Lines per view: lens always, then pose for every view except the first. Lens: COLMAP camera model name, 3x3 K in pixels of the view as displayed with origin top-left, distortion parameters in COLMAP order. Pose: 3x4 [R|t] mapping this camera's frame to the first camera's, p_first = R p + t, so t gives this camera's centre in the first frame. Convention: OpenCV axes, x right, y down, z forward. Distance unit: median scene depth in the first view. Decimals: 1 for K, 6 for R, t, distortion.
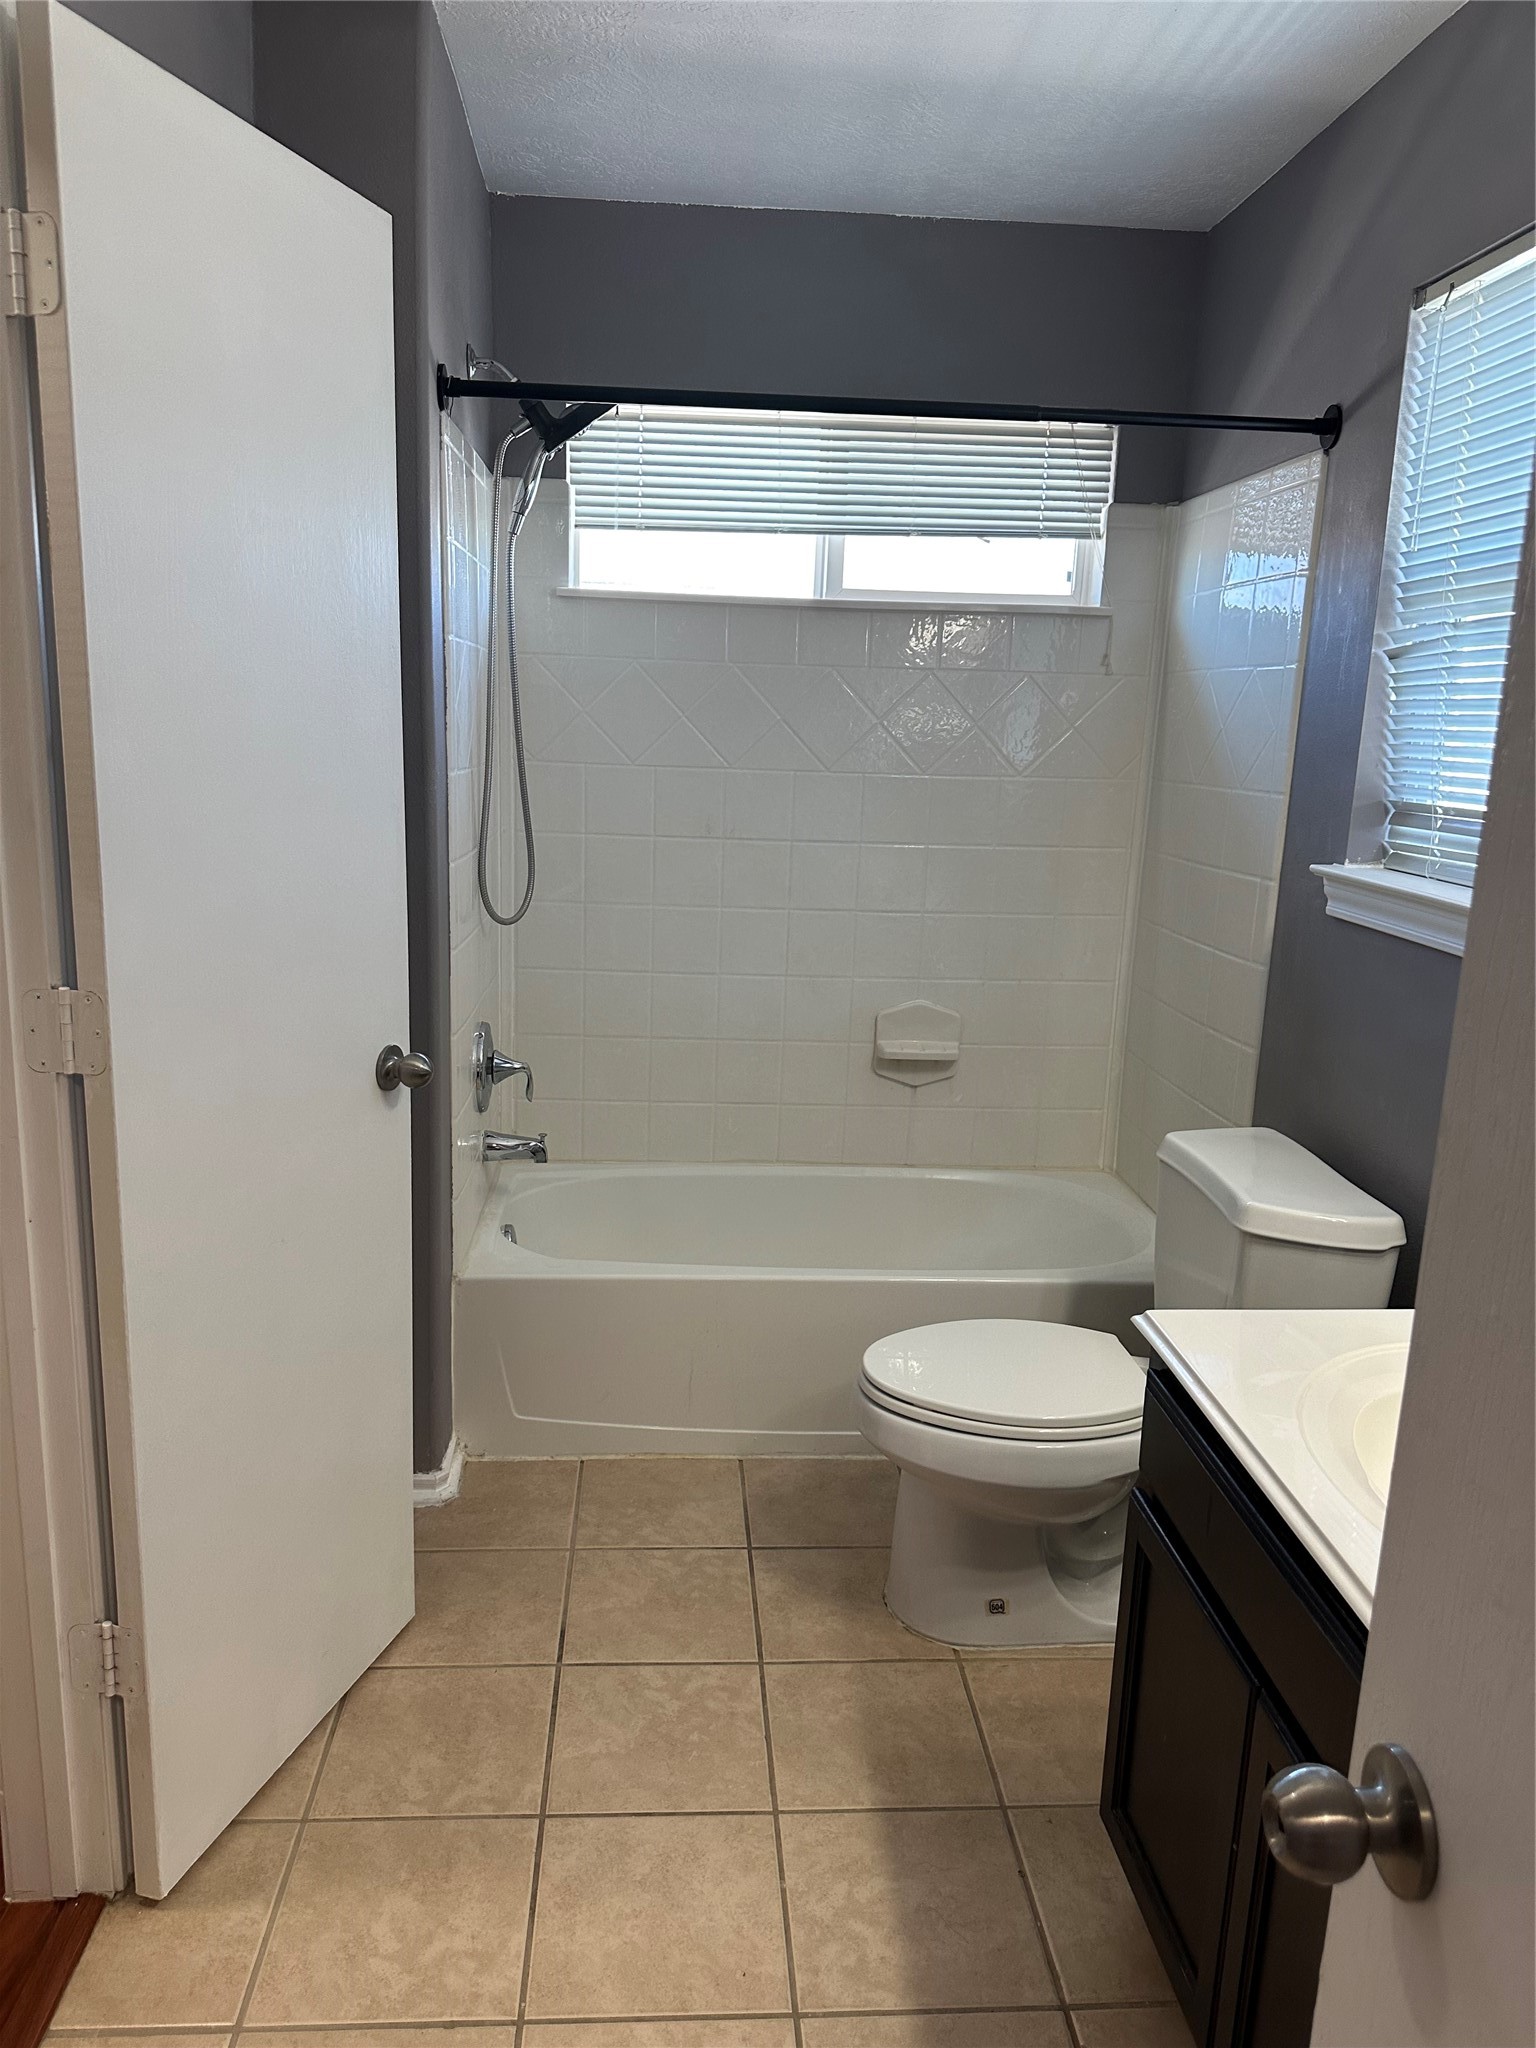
lens RADIAL K [[1429.7, 0, 752.6], [0, 1429.7, 1026.9], [0, 0, 1]] dist [0.035377, -0.033523]
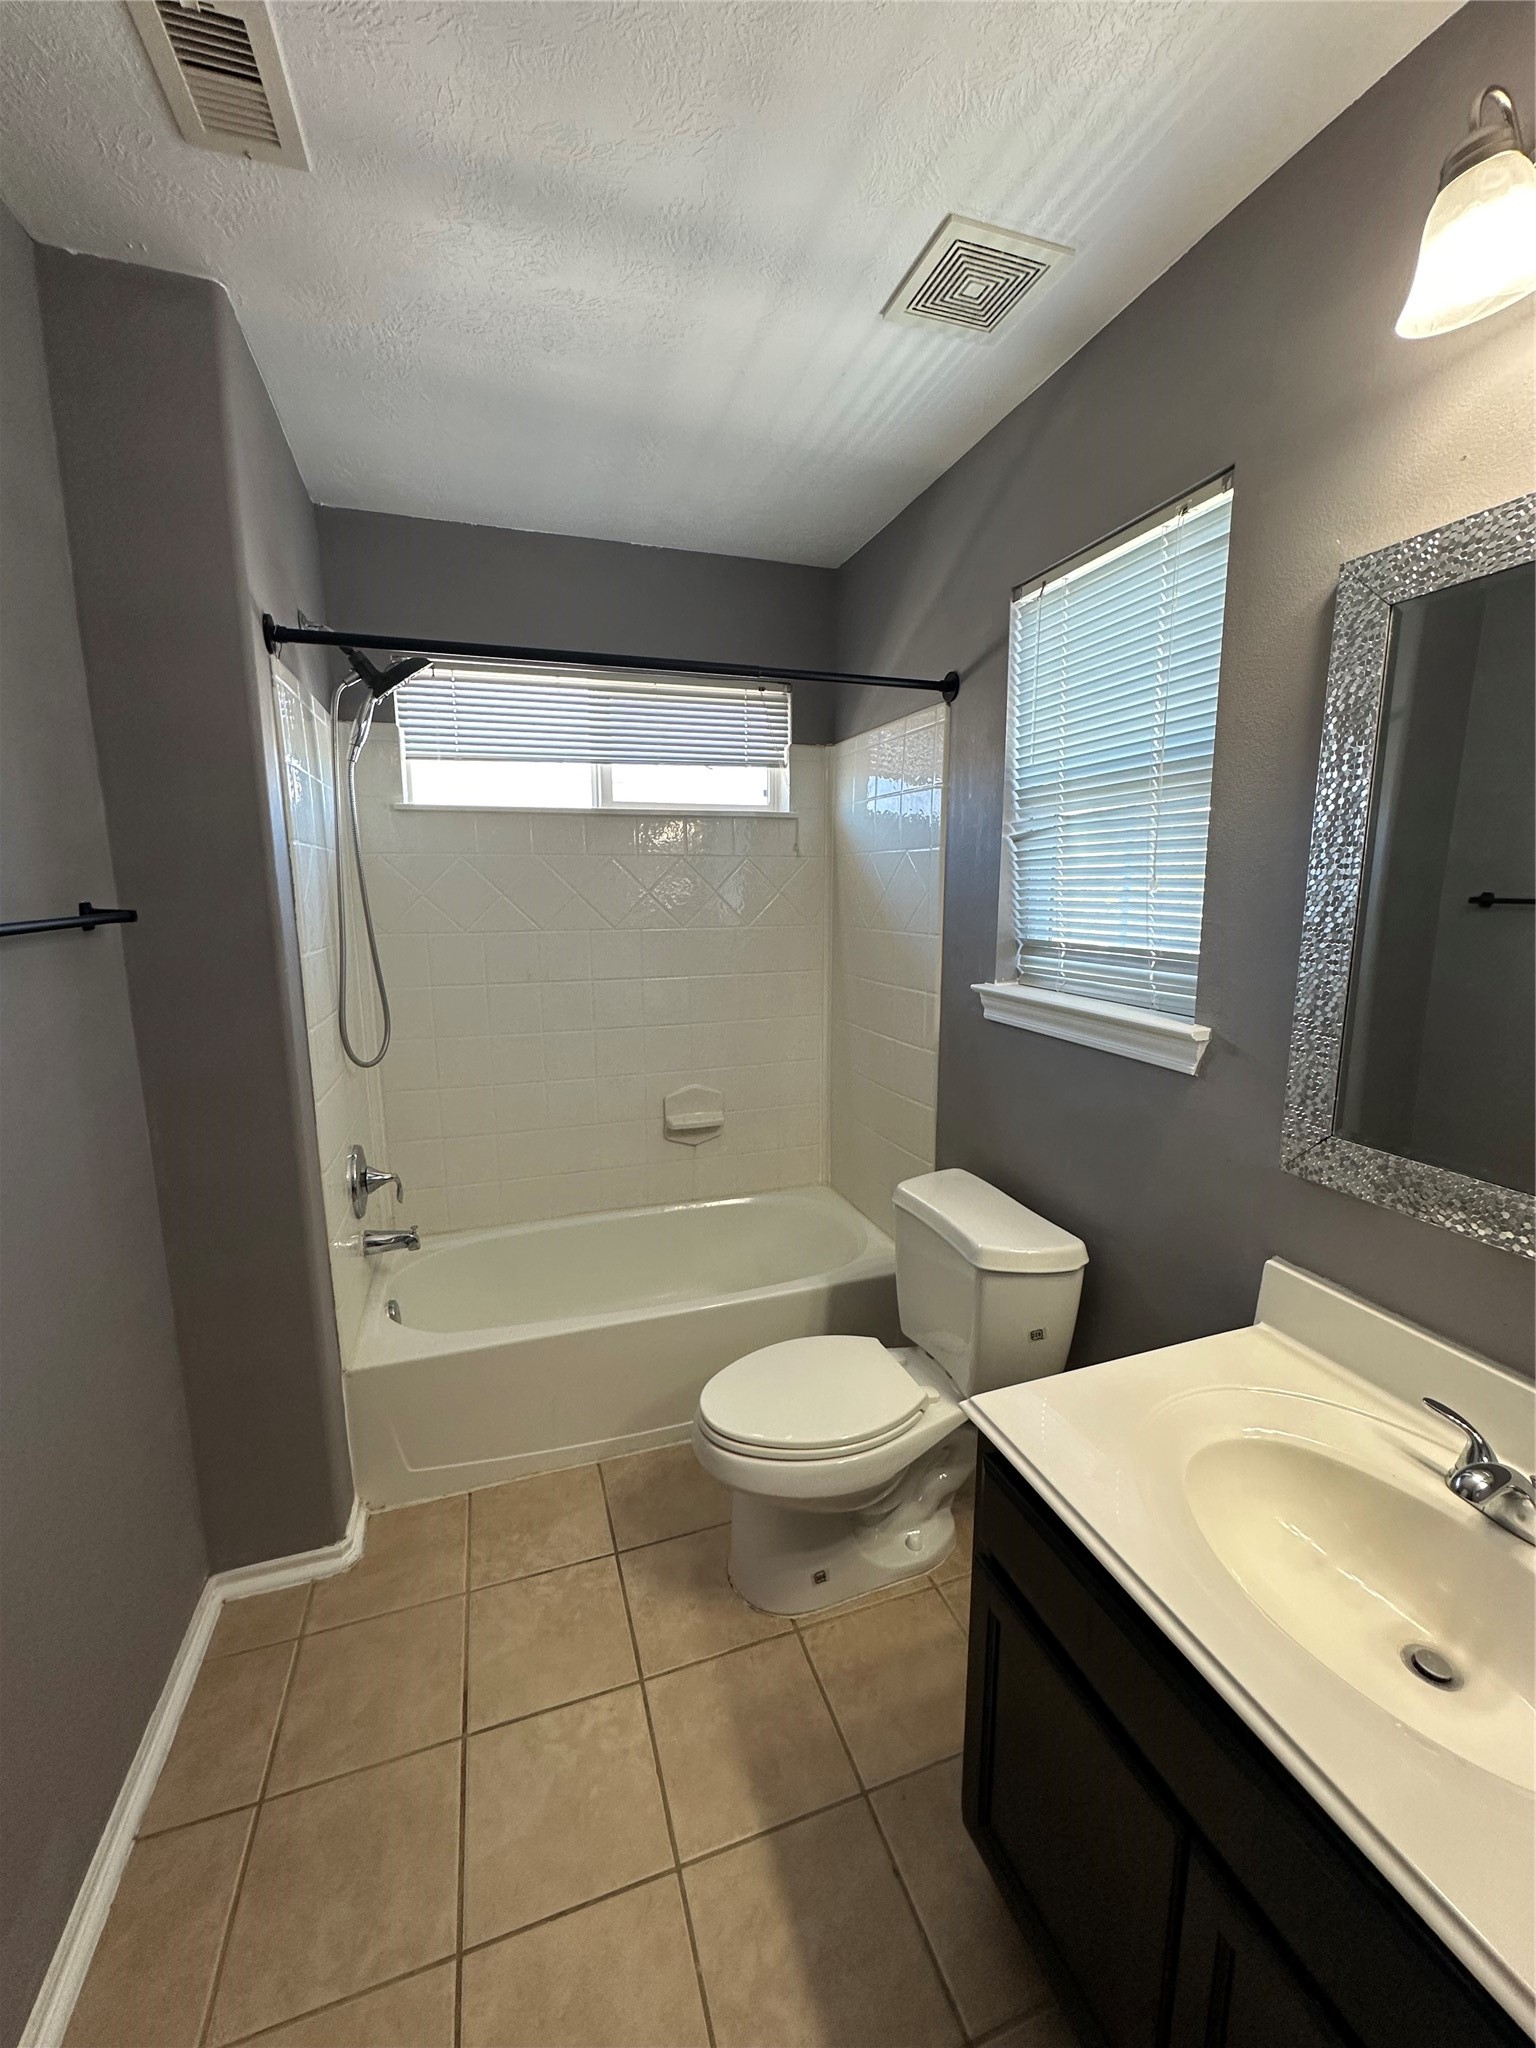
lens RADIAL K [[819.4, 0, 776.6], [0, 819.4, 1030.8], [0, 0, 1]] dist [-0.010299, 0.001775]
pose [[0.961378, -0.083009, 0.262416, -0.017492], [0.091733, 0.995559, -0.021149, -0.067247], [-0.259495, 0.044404, 0.964723, 0.262858]]
